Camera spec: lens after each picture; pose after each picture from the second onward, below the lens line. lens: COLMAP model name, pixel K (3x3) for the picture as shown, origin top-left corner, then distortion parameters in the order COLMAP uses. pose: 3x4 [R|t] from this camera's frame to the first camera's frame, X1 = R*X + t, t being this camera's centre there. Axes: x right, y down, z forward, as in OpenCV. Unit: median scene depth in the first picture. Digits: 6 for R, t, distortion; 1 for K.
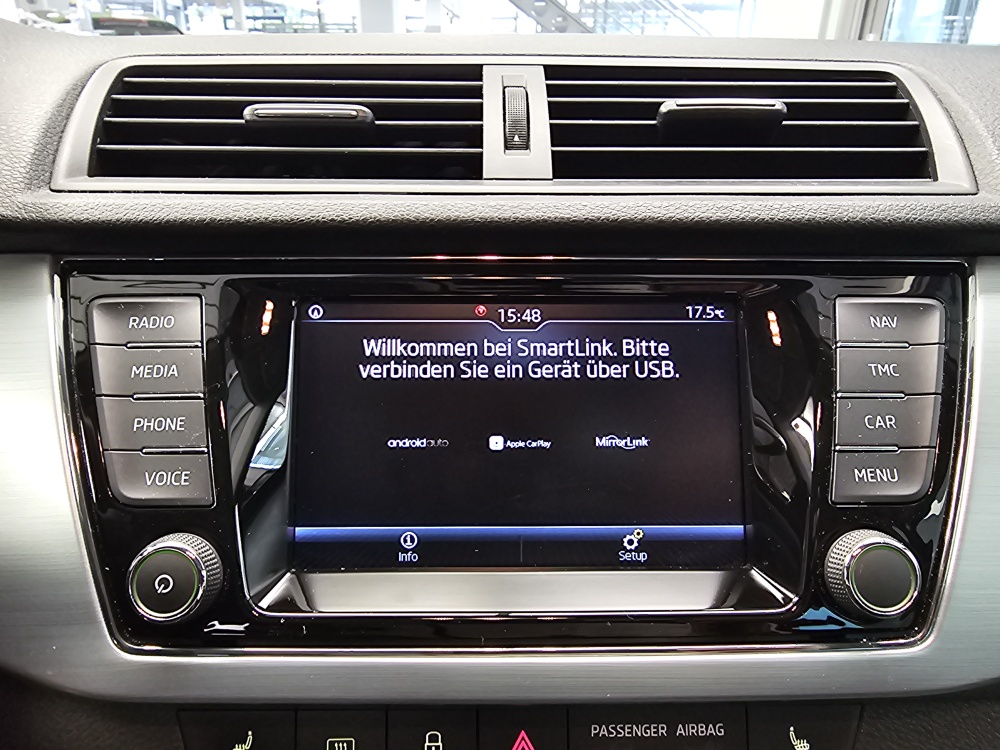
lens RADIAL K [[703.7, 0, 499.7], [0, 703.7, 363.3], [0, 0, 1]] dist [0.003007, -0.006713]
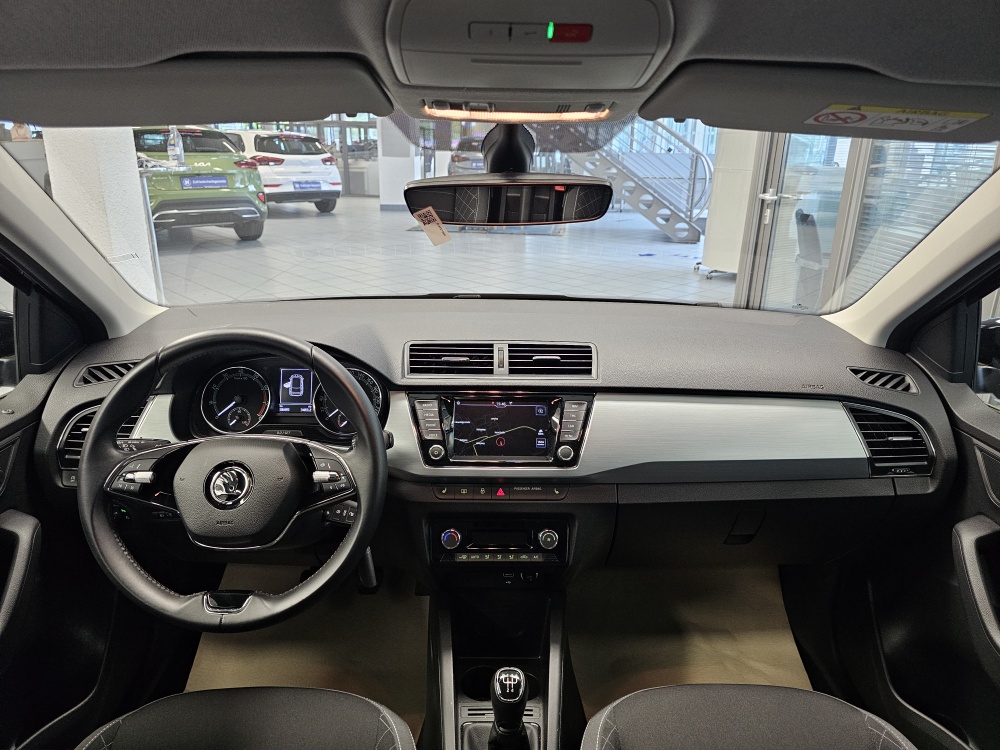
lens RADIAL K [[685.2, 0, 503.3], [0, 685.2, 367.3], [0, 0, 1]] dist [0.064665, -0.072315]
pose [[0.999962, 0.008587, 0.001726, 0.035841], [-0.008397, 0.995907, -0.089990, 0.108092], [-0.002491, 0.089972, 0.995941, -3.870160]]
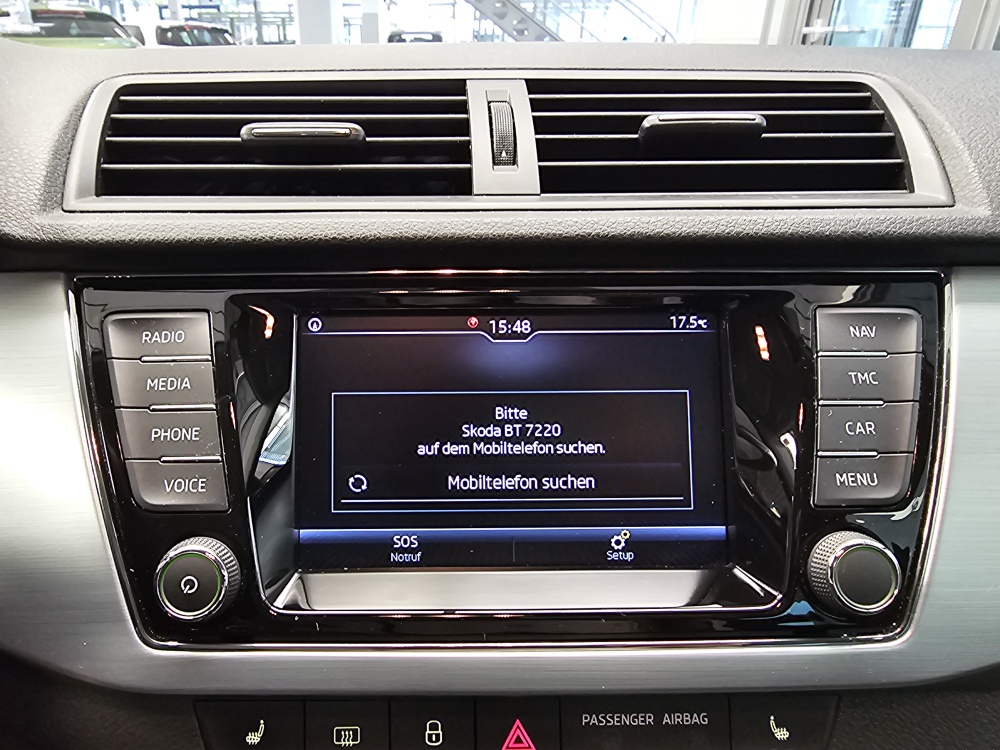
lens RADIAL K [[705.0, 0, 430.7], [0, 705.0, 372.0], [0, 0, 1]] dist [-0.003047, -0.000434]
pose [[0.999910, -0.006063, -0.011950, -0.082386], [0.006369, 0.999650, 0.025678, -0.030391], [0.011791, -0.025752, 0.999599, -0.050065]]
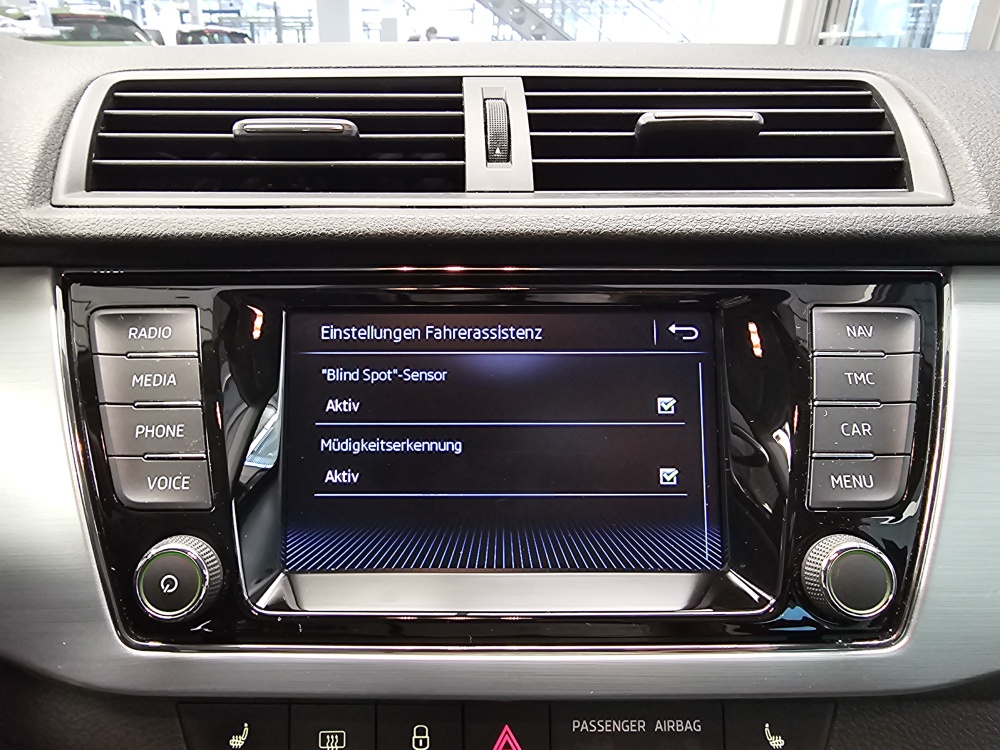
lens RADIAL K [[705.1, 0, 443.4], [0, 705.1, 367.1], [0, 0, 1]] dist [-0.001628, -0.001535]
pose [[0.999837, -0.000374, -0.018068, -0.041479], [0.000624, 0.999904, 0.013841, -0.021597], [0.018061, -0.013850, 0.999741, -0.035861]]
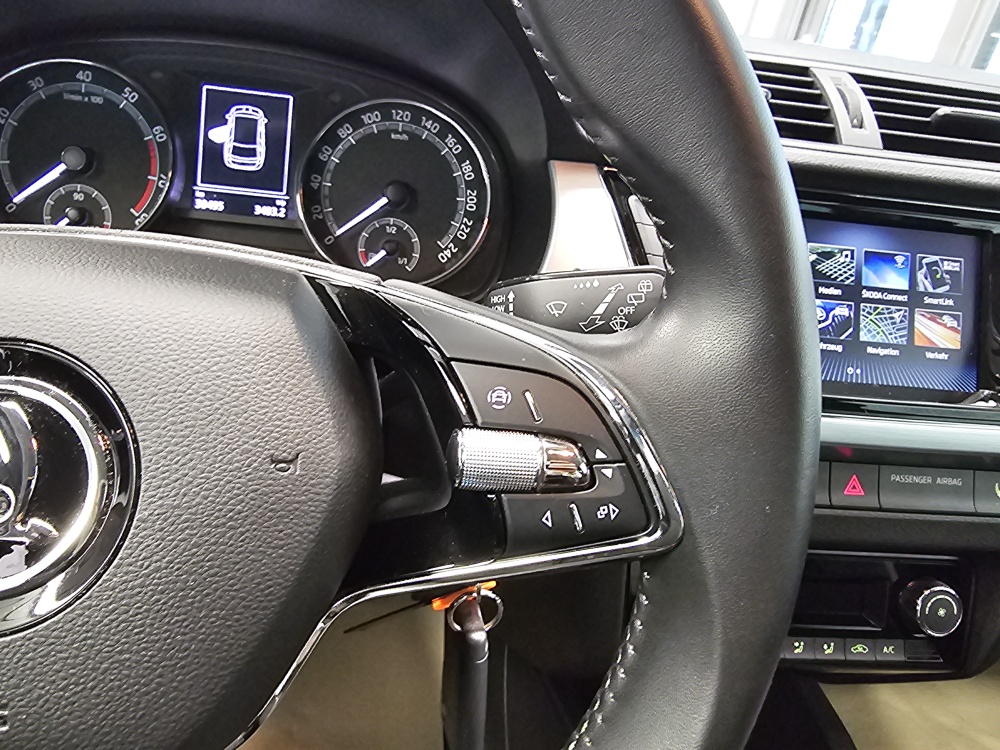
lens RADIAL K [[702.0, 0, 436.5], [0, 702.0, 372.8], [0, 0, 1]] dist [0.001072, -0.000064]
pose [[0.992385, 0.077336, 0.095870, -1.154484], [-0.083701, 0.994417, 0.064253, 0.249126], [-0.090365, -0.071788, 0.993318, -0.585099]]
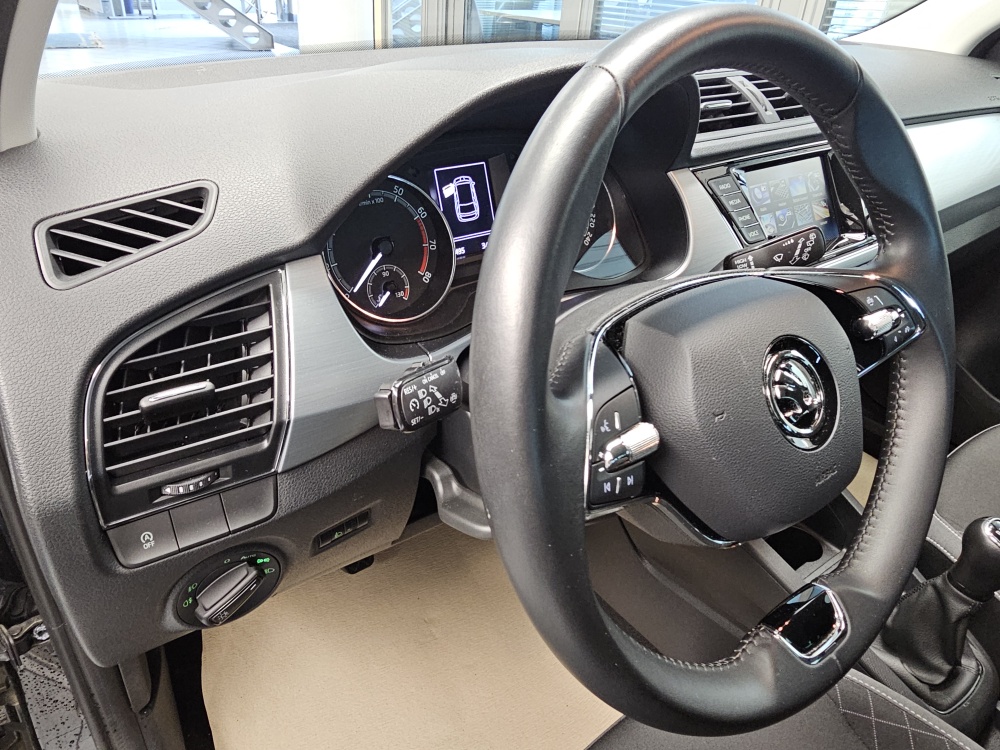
lens RADIAL K [[693.4, 0, 476.3], [0, 693.4, 367.7], [0, 0, 1]] dist [-0.002918, -0.003680]
pose [[0.813591, -0.276582, 0.511441, -3.014000], [0.198173, 0.958854, 0.203289, -0.127659], [-0.546623, -0.064040, 0.834926, -0.863500]]
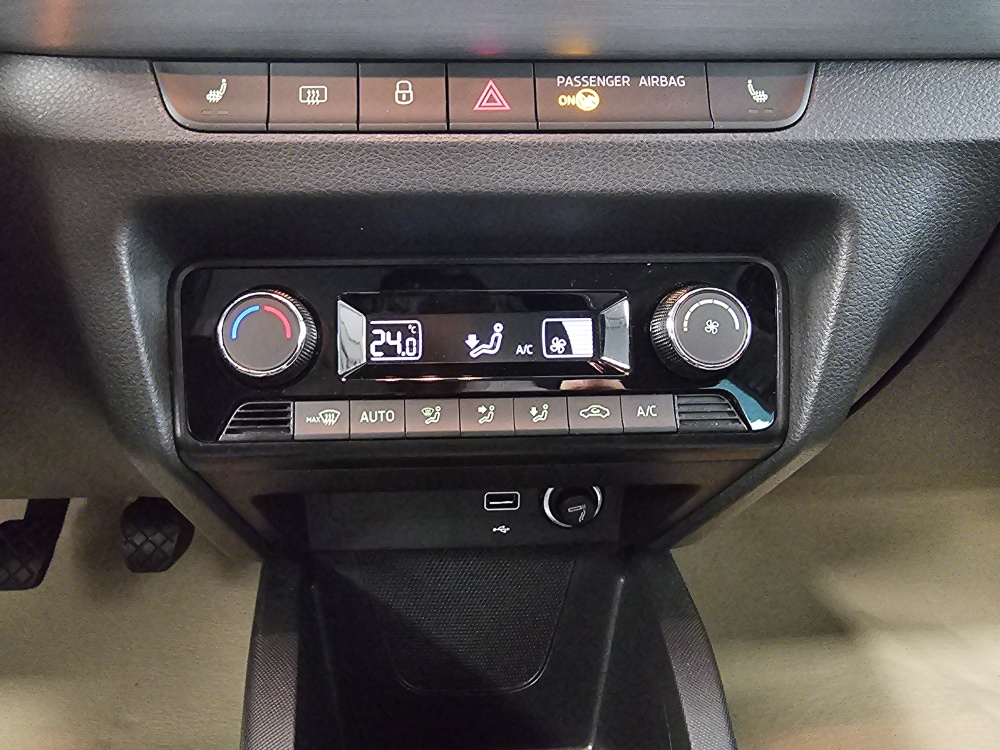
lens RADIAL K [[704.2, 0, 446.9], [0, 704.2, 371.1], [0, 0, 1]] dist [-0.002081, -0.000854]
pose [[0.999692, -0.014460, 0.020163, -0.057832], [0.015126, 0.999332, -0.033262, 0.975354], [-0.019668, 0.033556, 0.999243, -0.011588]]
